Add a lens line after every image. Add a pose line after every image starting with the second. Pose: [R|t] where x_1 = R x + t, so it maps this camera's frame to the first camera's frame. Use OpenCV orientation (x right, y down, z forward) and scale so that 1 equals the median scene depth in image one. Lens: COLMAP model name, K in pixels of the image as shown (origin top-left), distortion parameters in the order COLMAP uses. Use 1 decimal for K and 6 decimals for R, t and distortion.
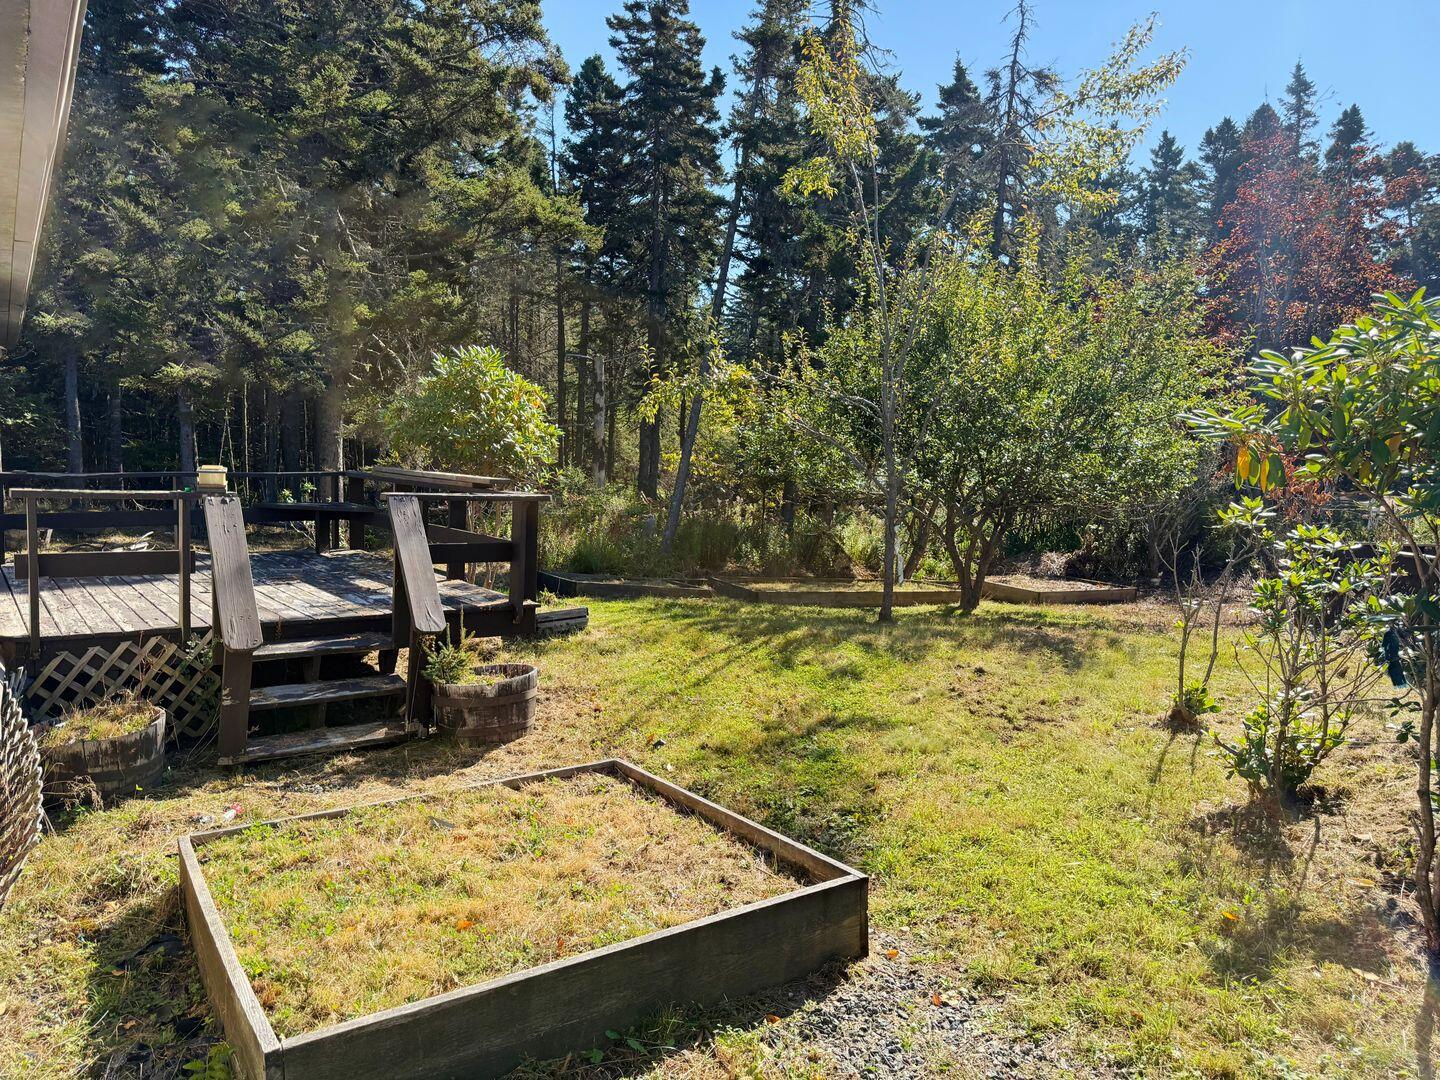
lens RADIAL K [[1020.4, 0, 720.0], [0, 1020.4, 540.0], [0, 0, 1]] dist [0.077243, -0.102710]
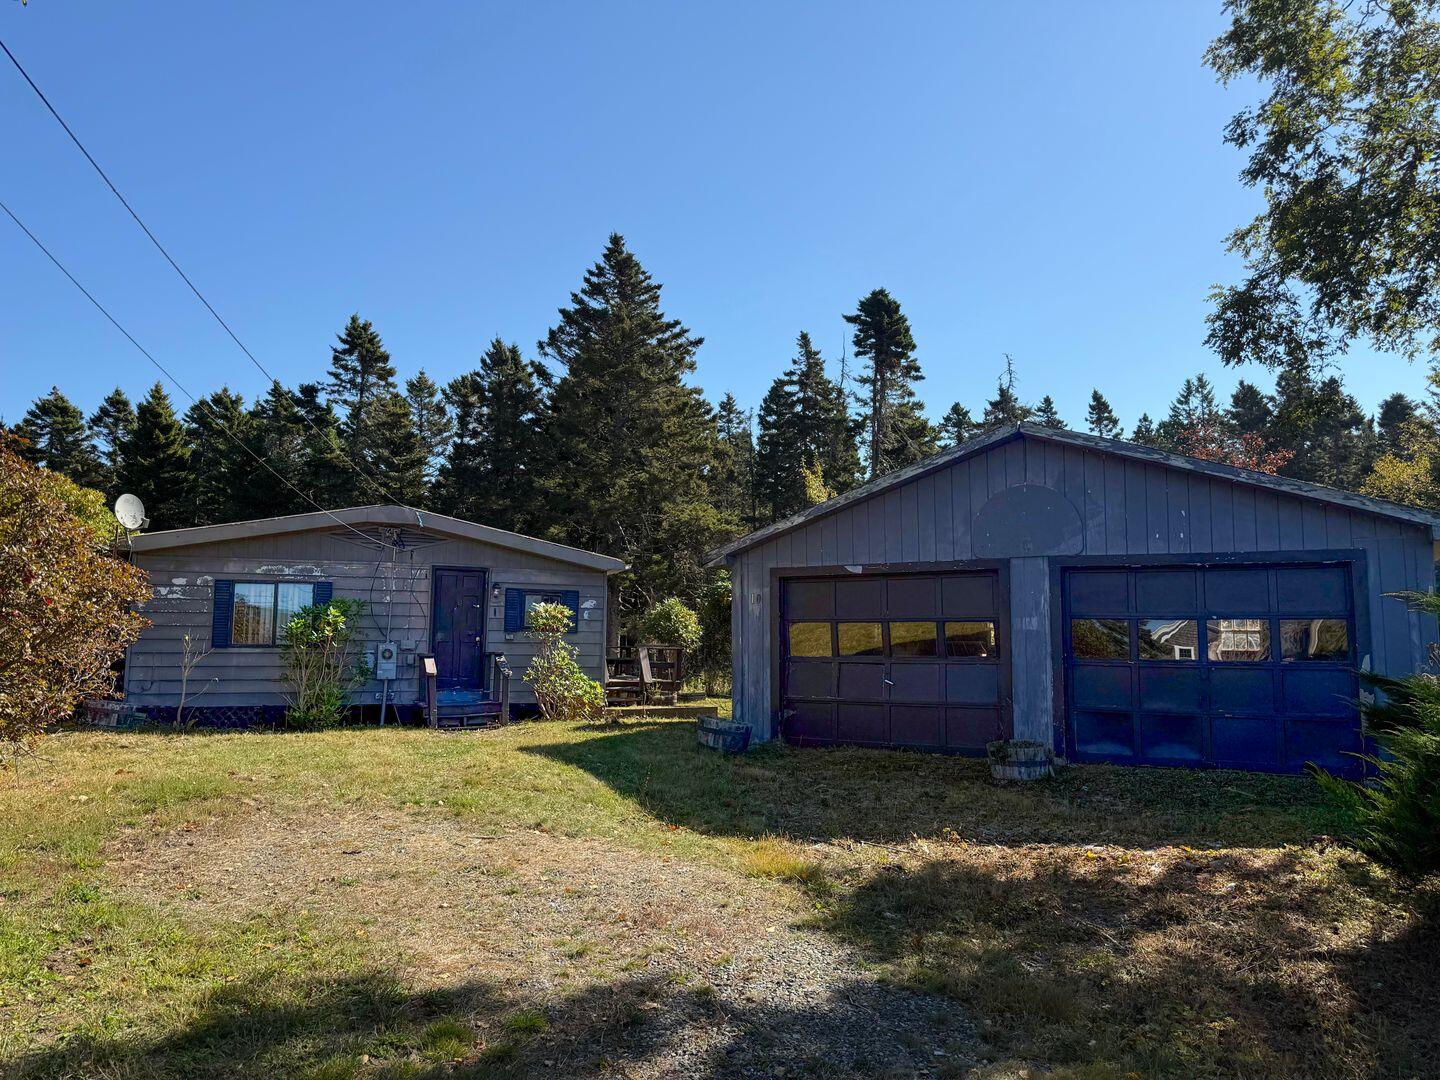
lens RADIAL K [[1020.4, 0, 720.0], [0, 1020.4, 540.0], [0, 0, 1]] dist [0.077243, -0.102710]
pose [[0.971617, -0.041573, -0.232876, 0.305121], [-0.003678, 0.981662, -0.190592, 0.101060], [0.236530, 0.186039, 0.953647, -0.918228]]
